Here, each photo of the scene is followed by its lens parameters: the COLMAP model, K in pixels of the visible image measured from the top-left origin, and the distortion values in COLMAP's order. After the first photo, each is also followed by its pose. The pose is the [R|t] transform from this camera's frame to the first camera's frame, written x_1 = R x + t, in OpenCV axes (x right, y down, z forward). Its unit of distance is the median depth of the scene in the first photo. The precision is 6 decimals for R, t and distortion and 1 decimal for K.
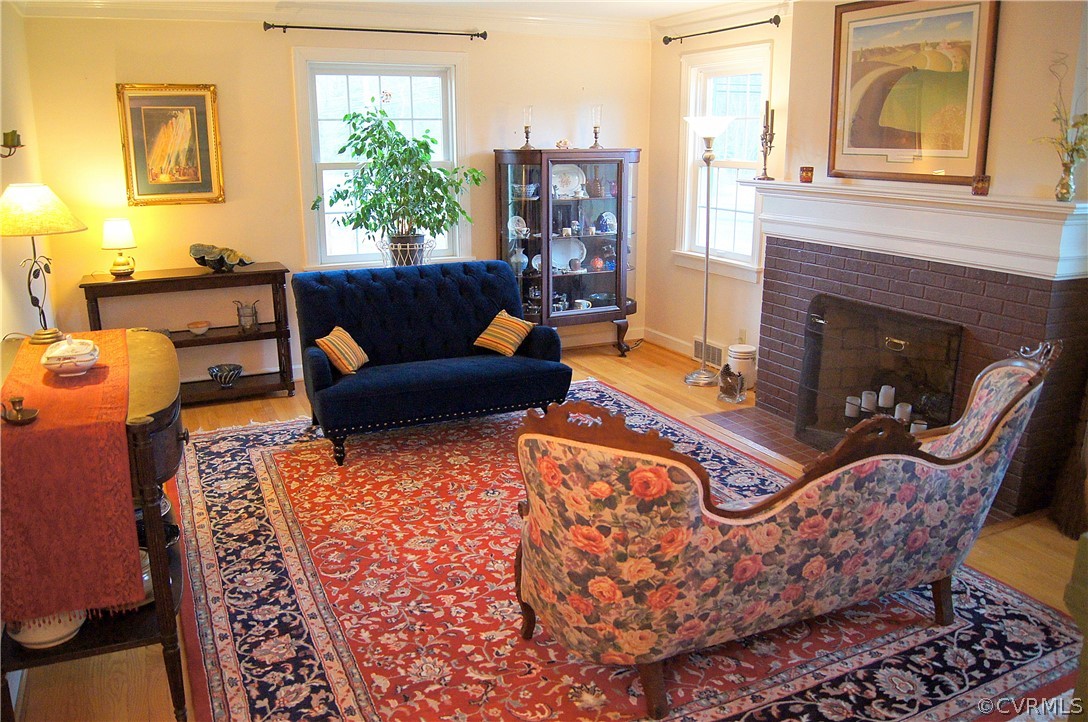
lens RADIAL K [[846.3, 0, 543.1], [0, 846.3, 359.5], [0, 0, 1]] dist [-0.073685, 0.000164]
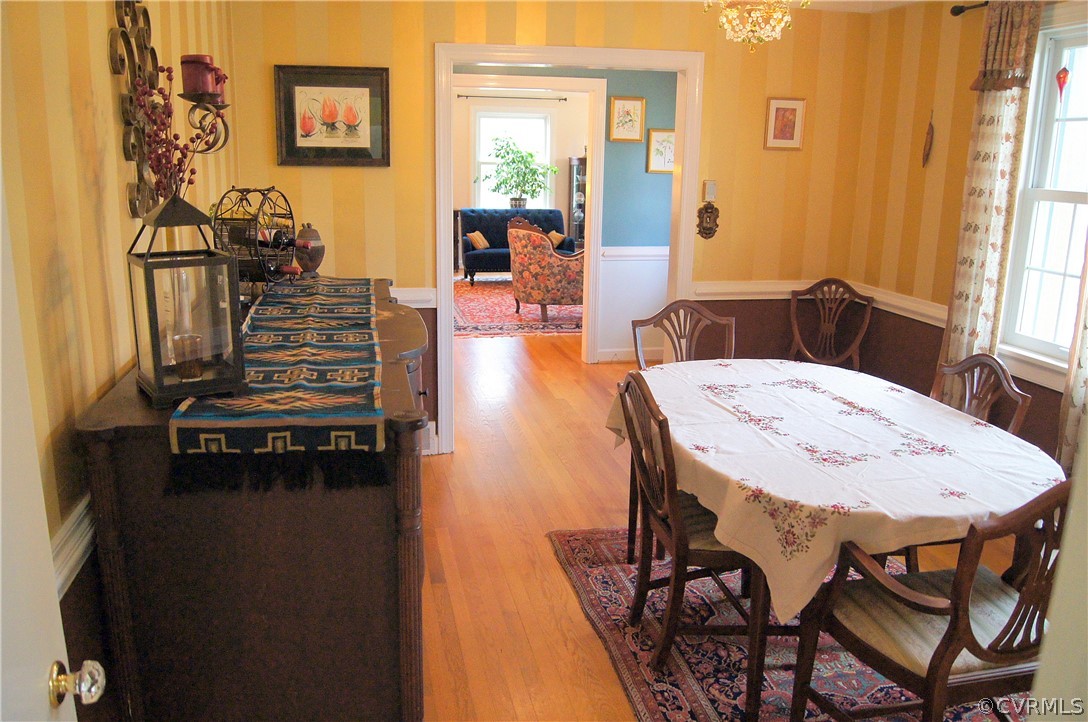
lens RADIAL K [[846.3, 0, 543.5], [0, 846.3, 361.1], [0, 0, 1]] dist [-0.073685, 0.000164]
pose [[0.973007, 0.074741, -0.218337, 0.440561], [-0.078293, 0.996901, -0.007650, 0.304446], [0.217088, 0.024538, 0.975844, -1.145434]]
